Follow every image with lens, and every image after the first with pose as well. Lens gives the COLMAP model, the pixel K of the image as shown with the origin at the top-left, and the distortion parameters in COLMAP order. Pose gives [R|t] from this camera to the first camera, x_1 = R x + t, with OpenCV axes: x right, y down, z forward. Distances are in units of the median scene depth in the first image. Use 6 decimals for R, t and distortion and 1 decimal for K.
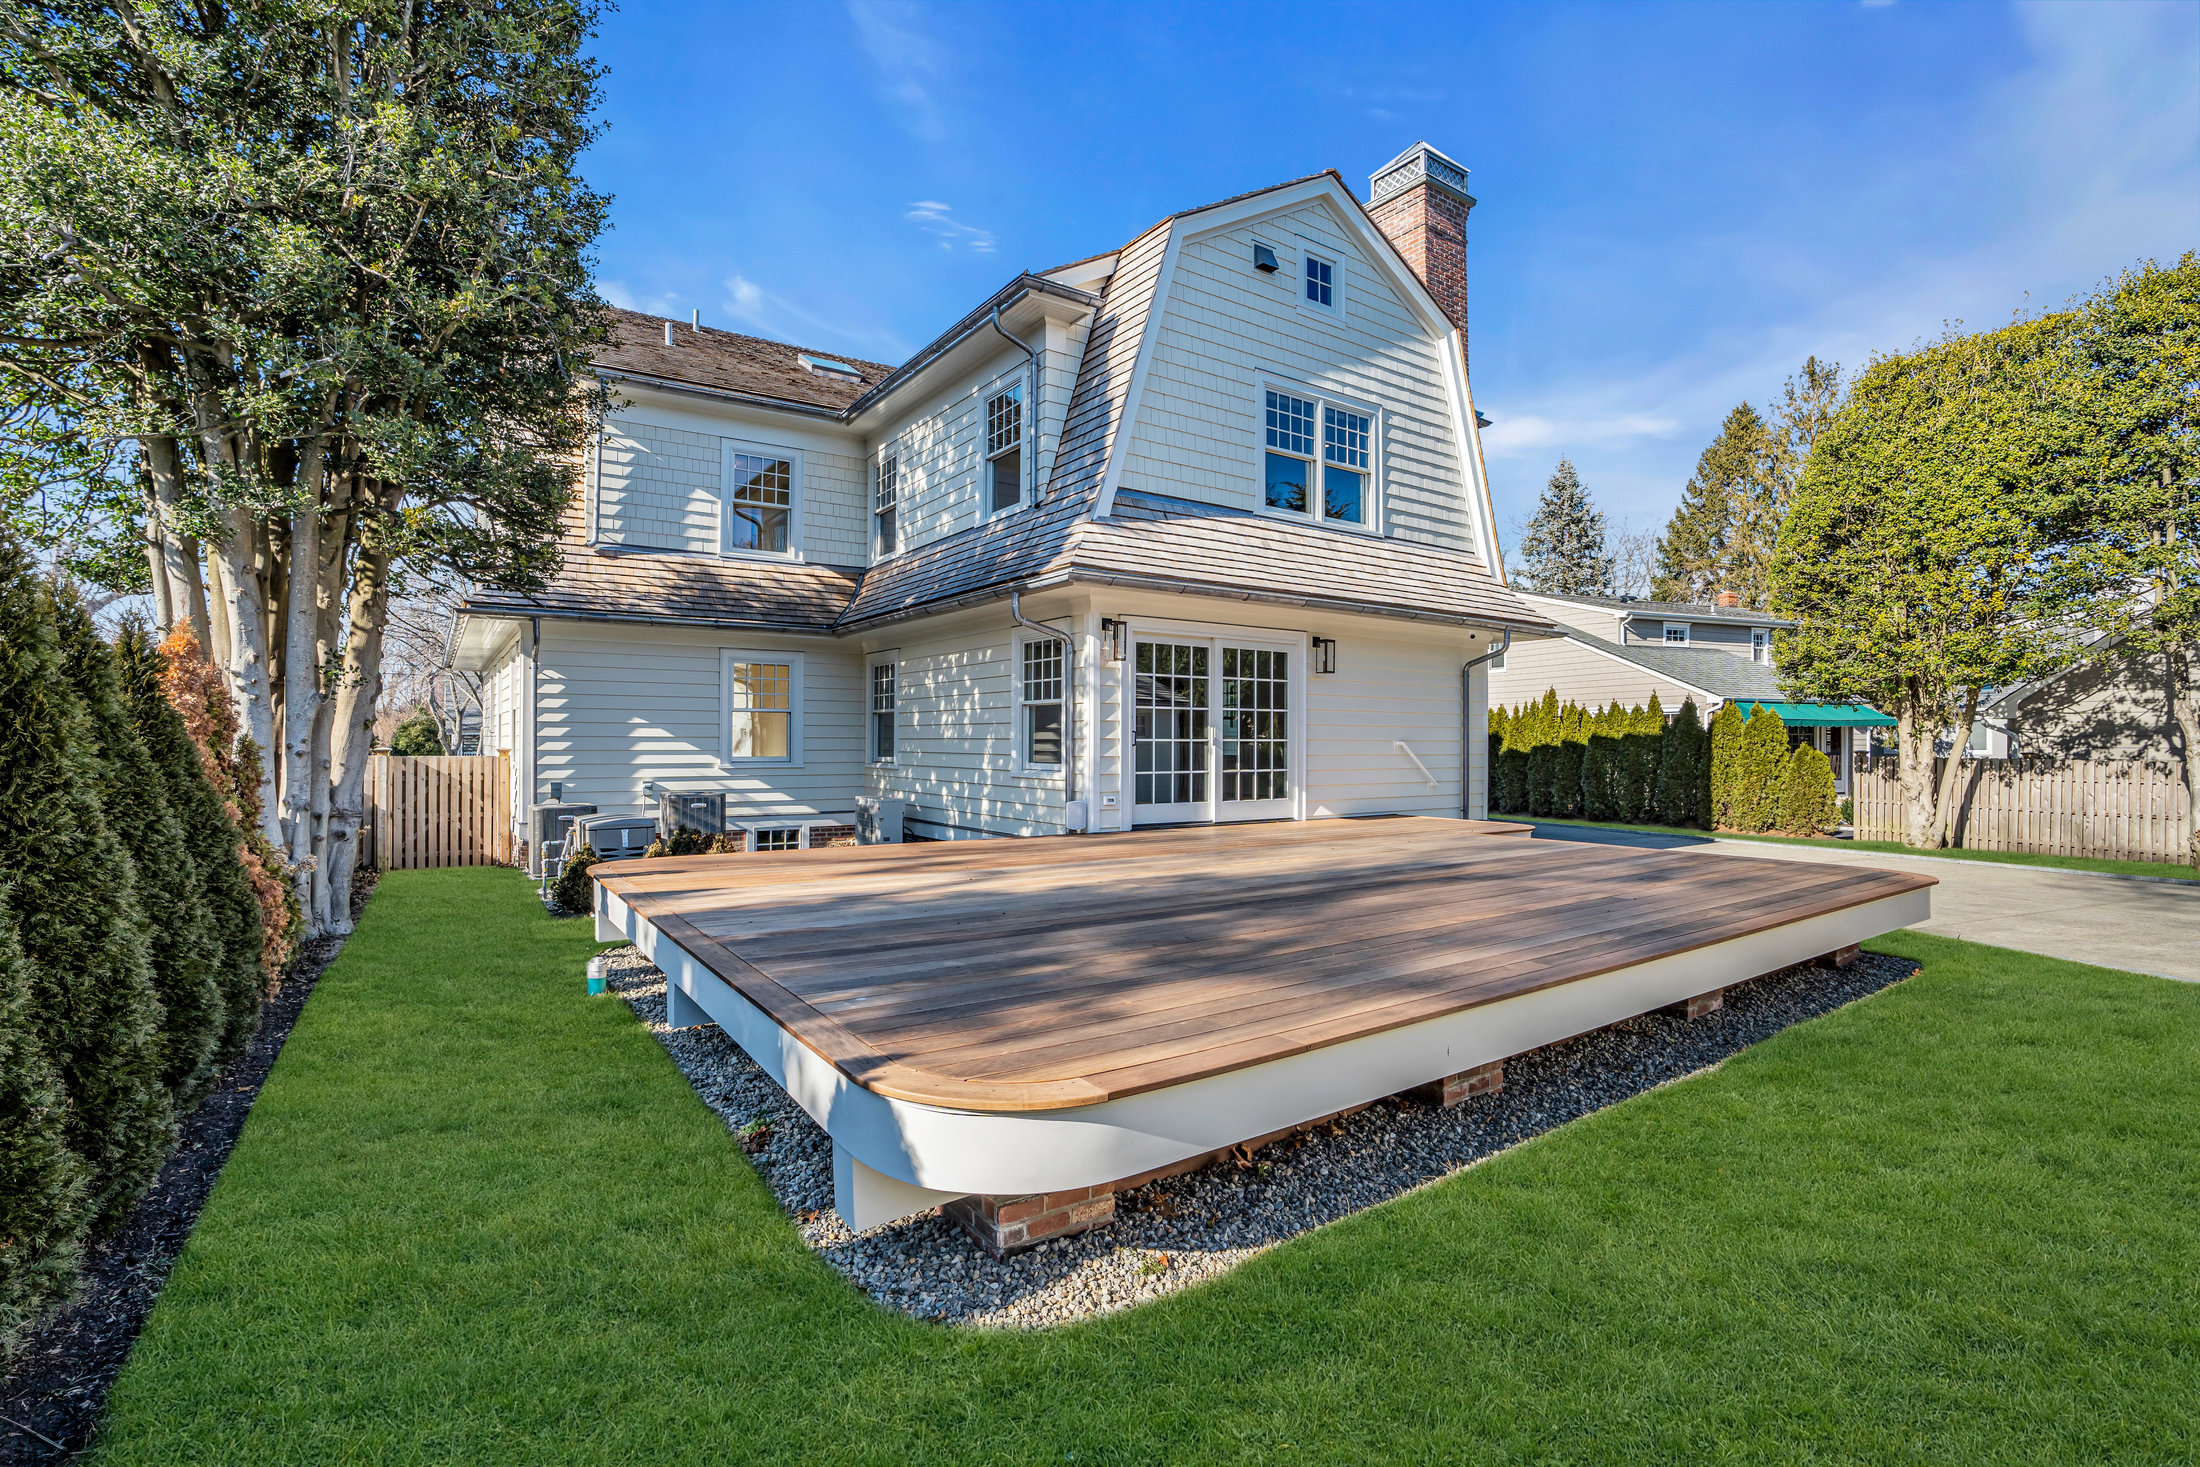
lens RADIAL K [[997.0, 0, 1100.0], [0, 997.0, 733.5], [0, 0, 1]] dist [-0.067498, 0.023365]
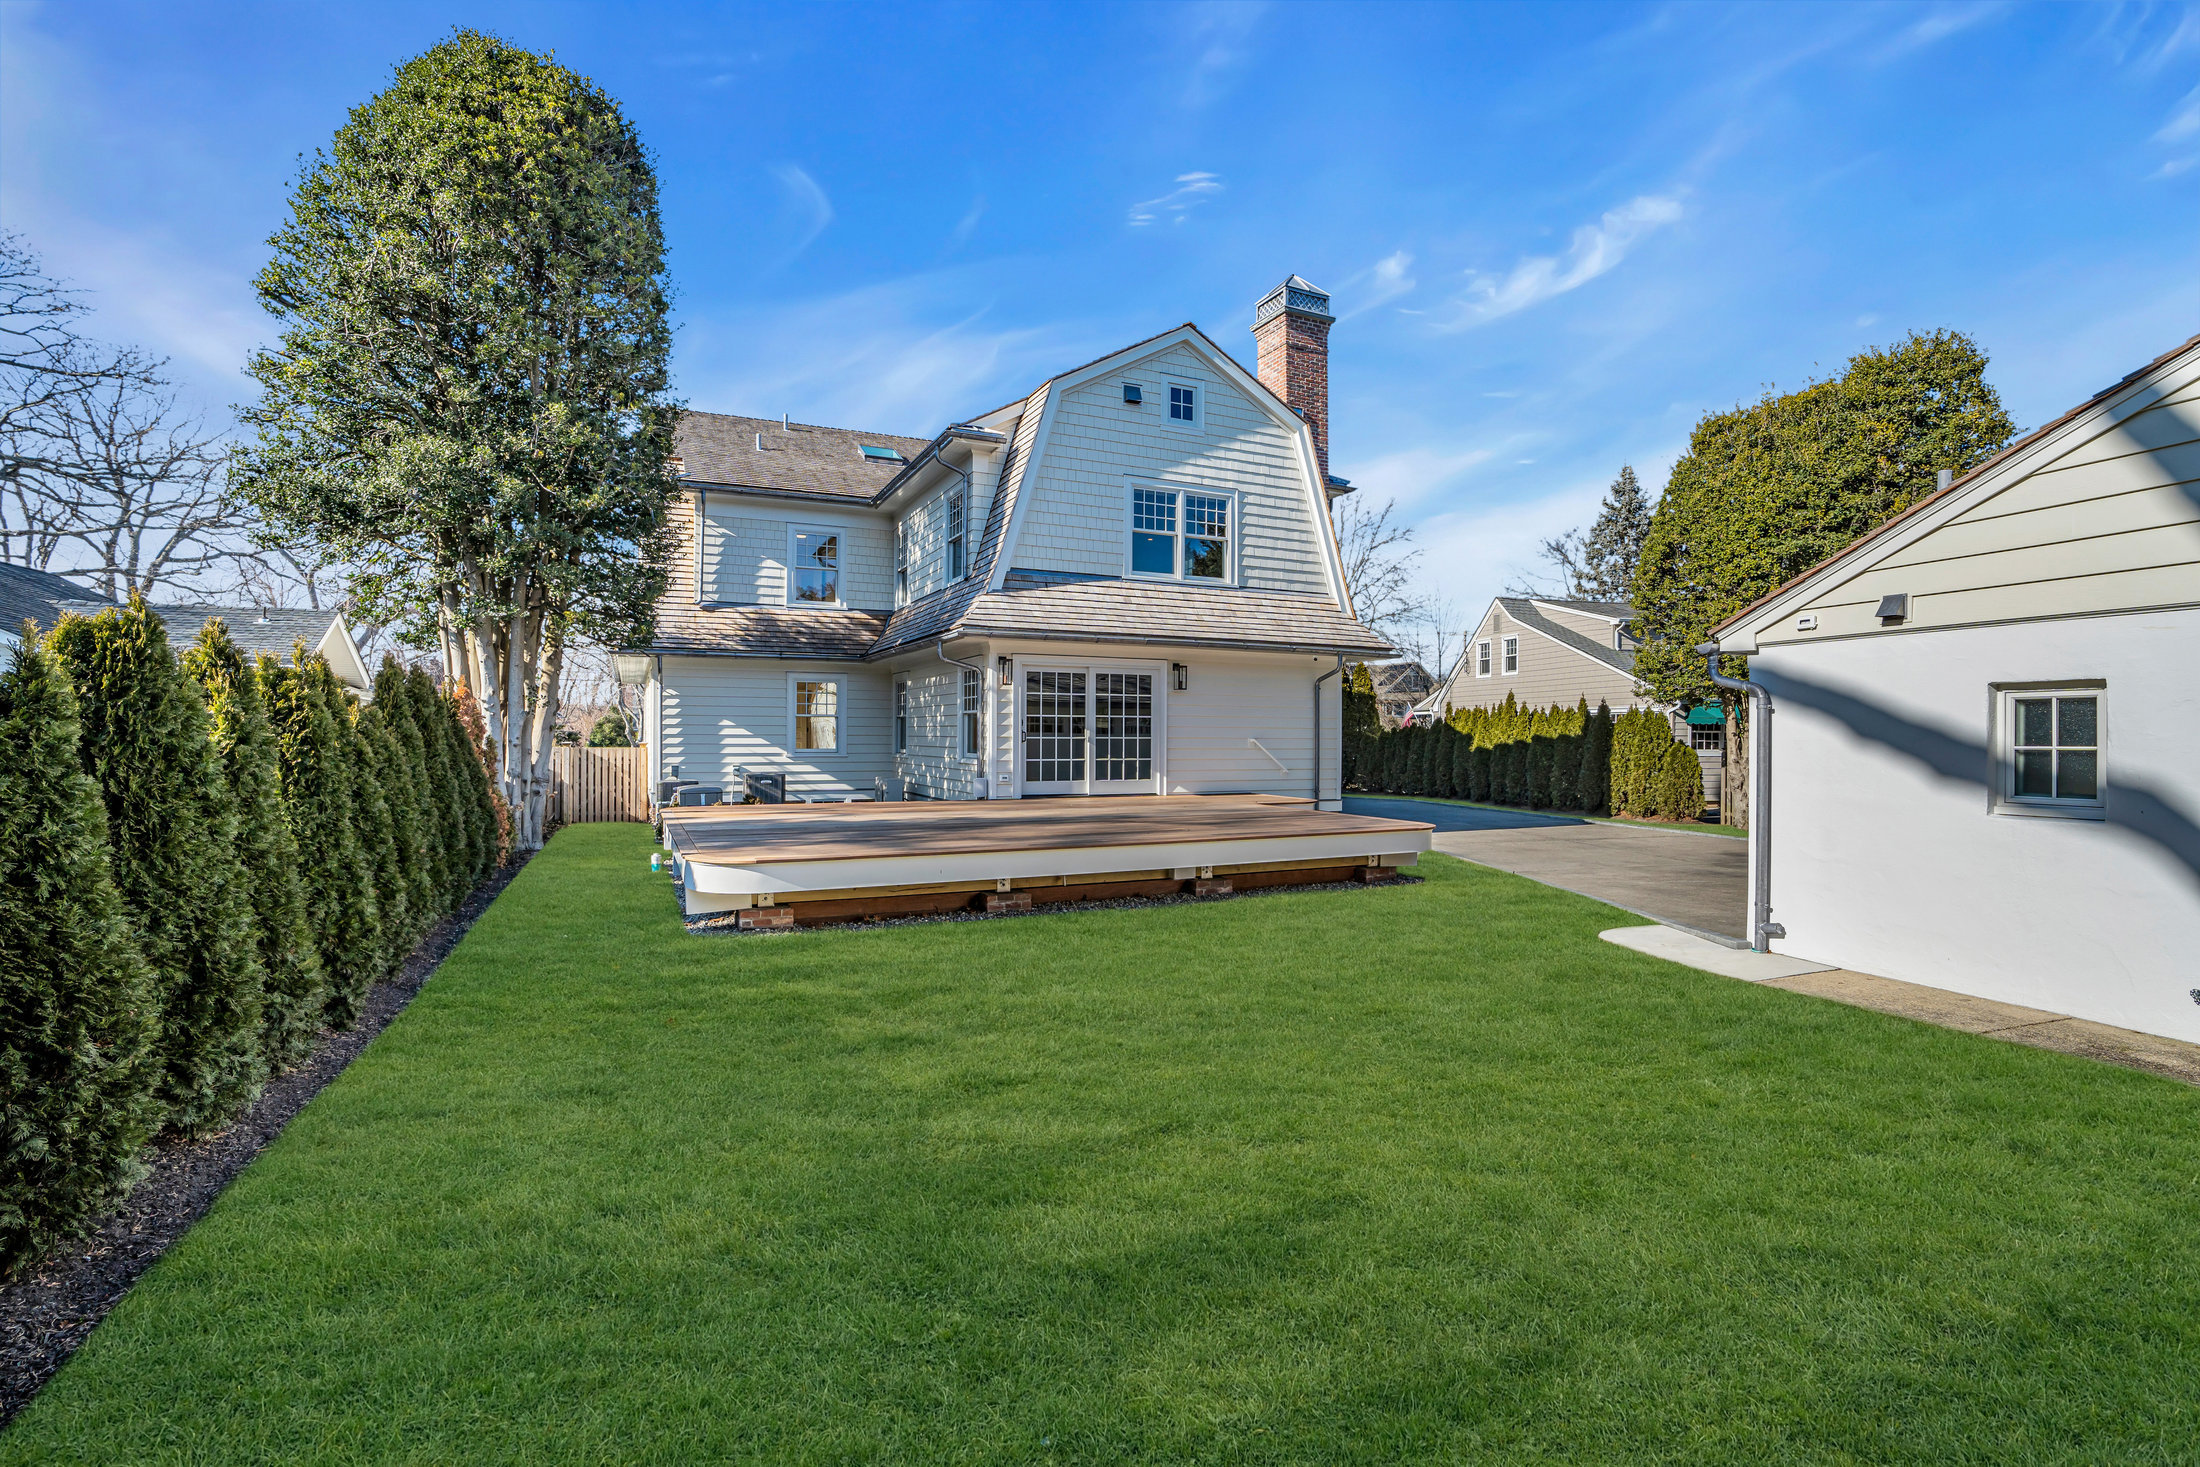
lens RADIAL K [[997.0, 0, 1100.0], [0, 997.0, 733.5], [0, 0, 1]] dist [-0.067498, 0.023365]
pose [[0.987381, 0.001148, -0.158359, 0.336747], [-0.000315, 0.999986, 0.005287, -0.006804], [0.158363, -0.005170, 0.987367, -0.394841]]
